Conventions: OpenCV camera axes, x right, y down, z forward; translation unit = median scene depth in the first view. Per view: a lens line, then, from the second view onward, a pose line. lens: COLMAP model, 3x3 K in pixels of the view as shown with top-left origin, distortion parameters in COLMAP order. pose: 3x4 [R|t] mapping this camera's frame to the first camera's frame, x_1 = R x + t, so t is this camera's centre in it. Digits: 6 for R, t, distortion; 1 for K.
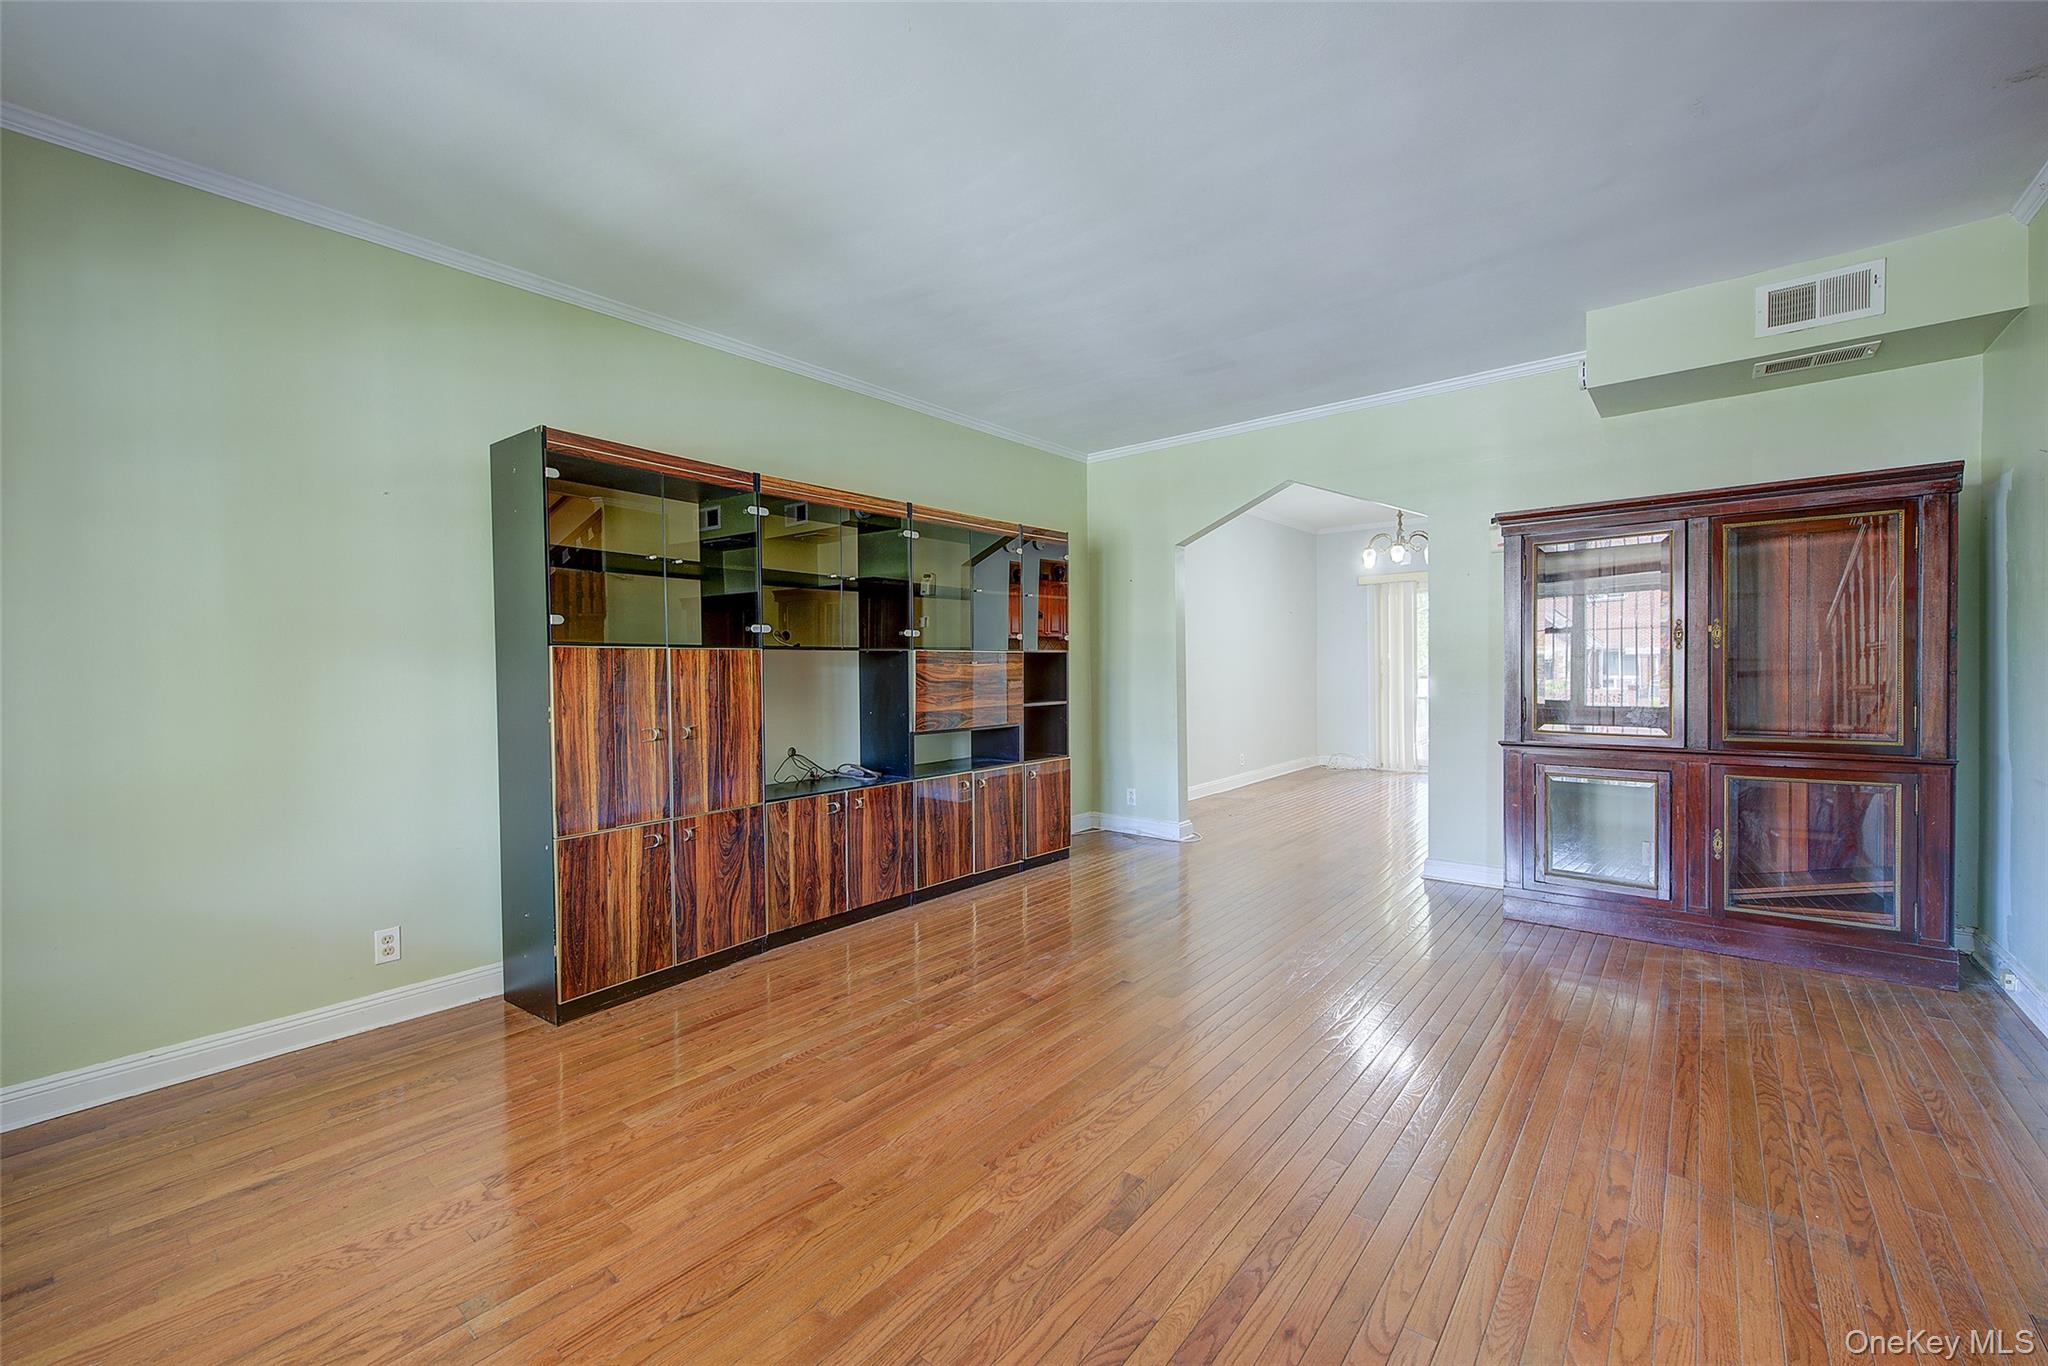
lens RADIAL K [[816.8, 0, 1028.3], [0, 816.8, 682.5], [0, 0, 1]] dist [0.004006, -0.002086]
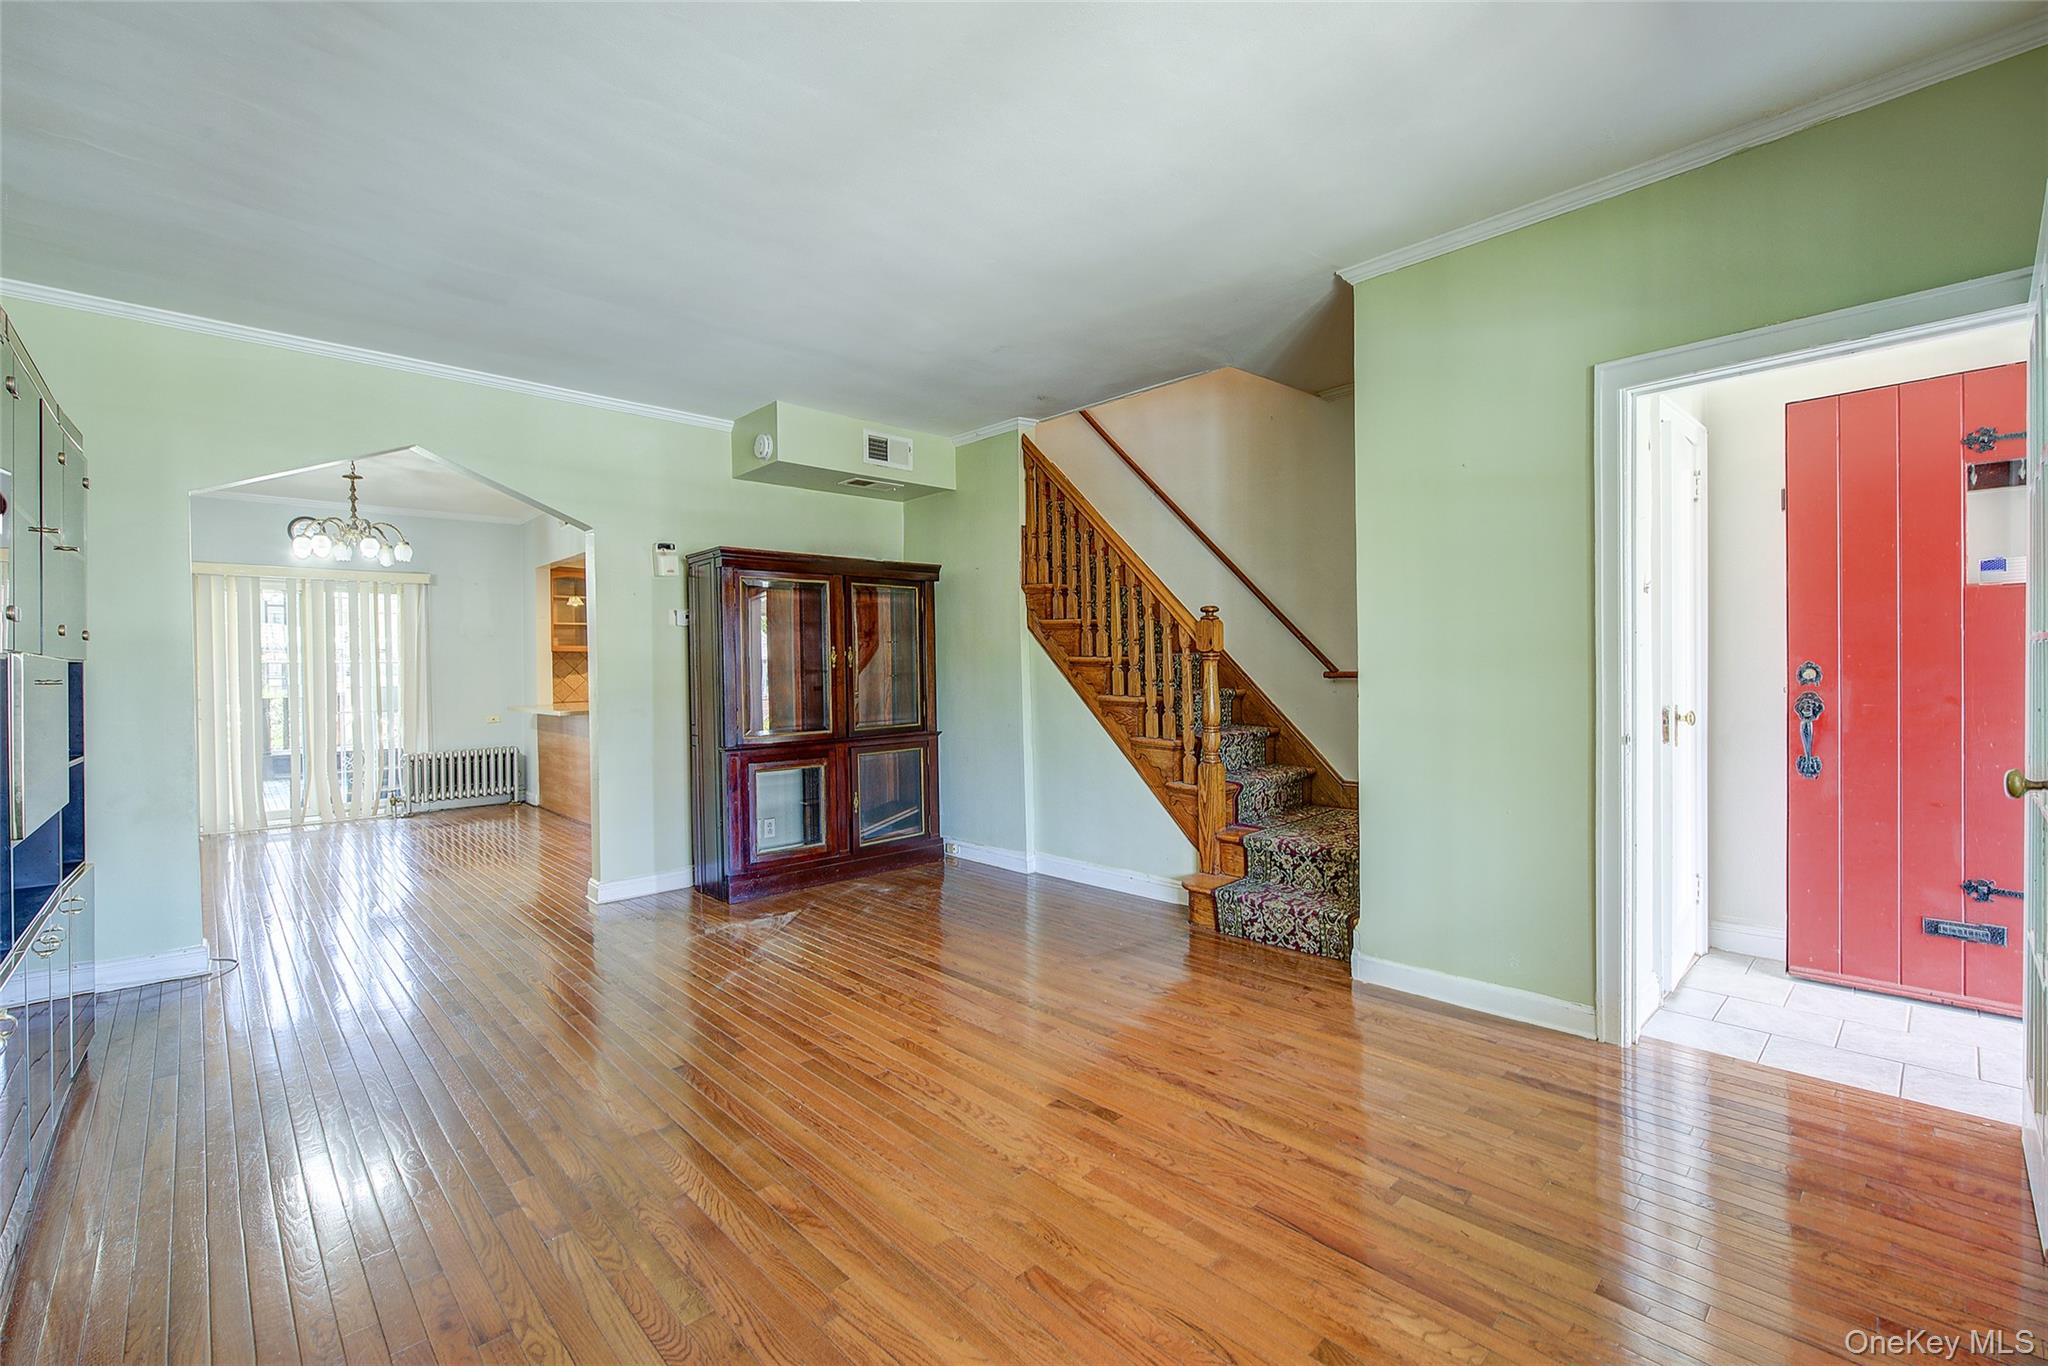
lens RADIAL K [[886.7, 0, 1034.7], [0, 886.7, 670.1], [0, 0, 1]] dist [0.000977, -0.000872]
pose [[0.113179, 0.007065, 0.993550, -0.679128], [0.034683, 0.999337, -0.011057, -0.007713], [-0.992969, 0.035711, 0.112859, 0.500553]]
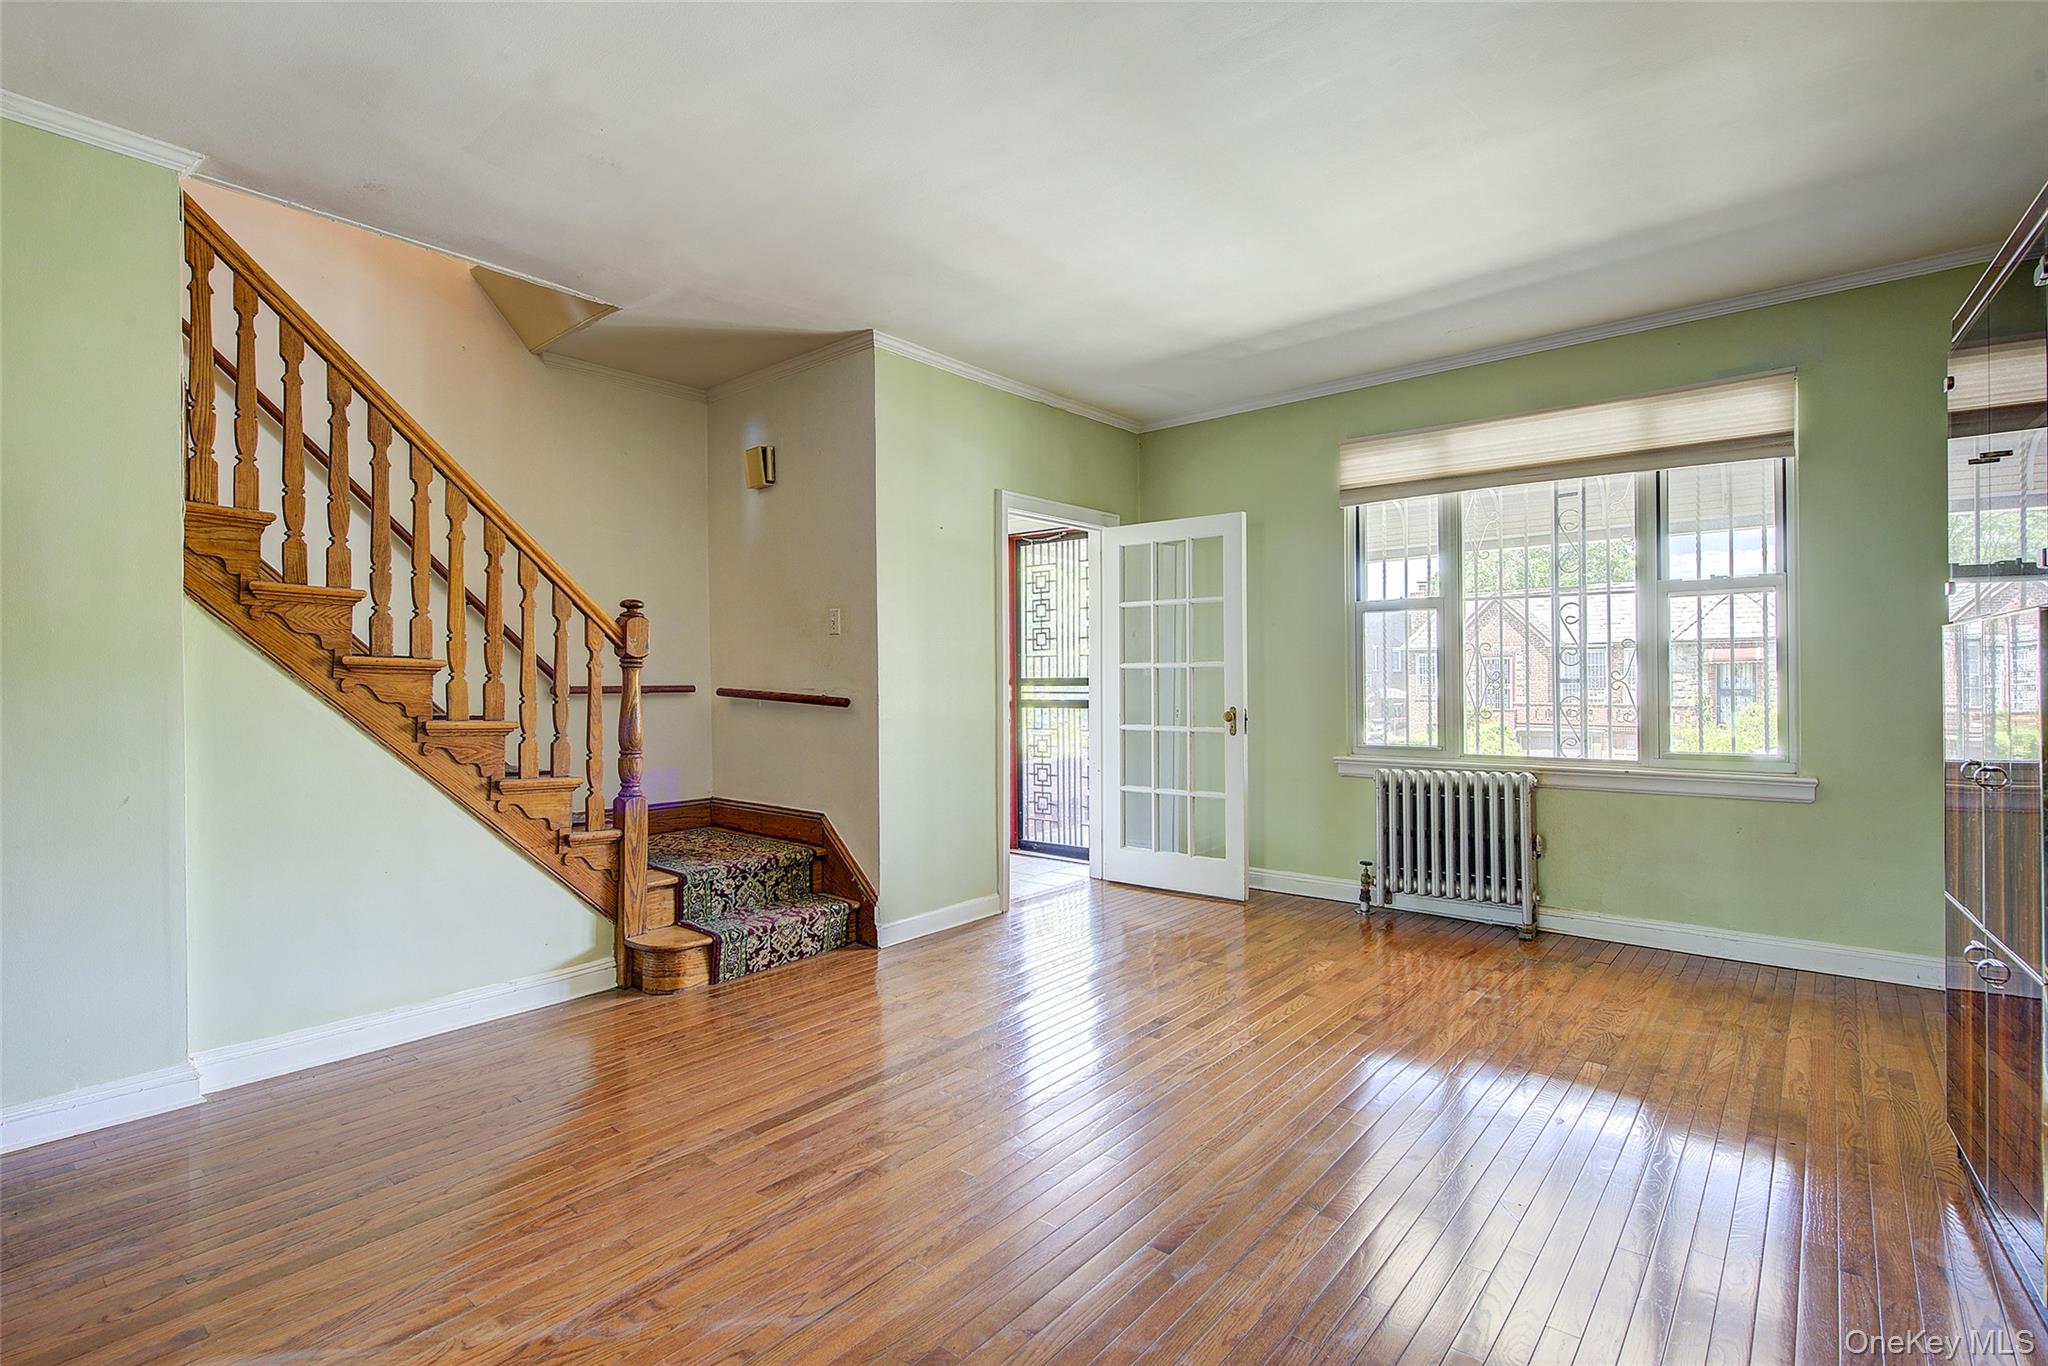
lens RADIAL K [[959.9, 0, 1030.2], [0, 959.9, 678.8], [0, 0, 1]] dist [0.009044, -0.001657]
pose [[-0.999761, 0.021857, 0.000379, 0.188475], [0.021861, 0.999577, 0.019183, -0.026639], [0.000040, 0.019187, -0.999816, 1.536839]]
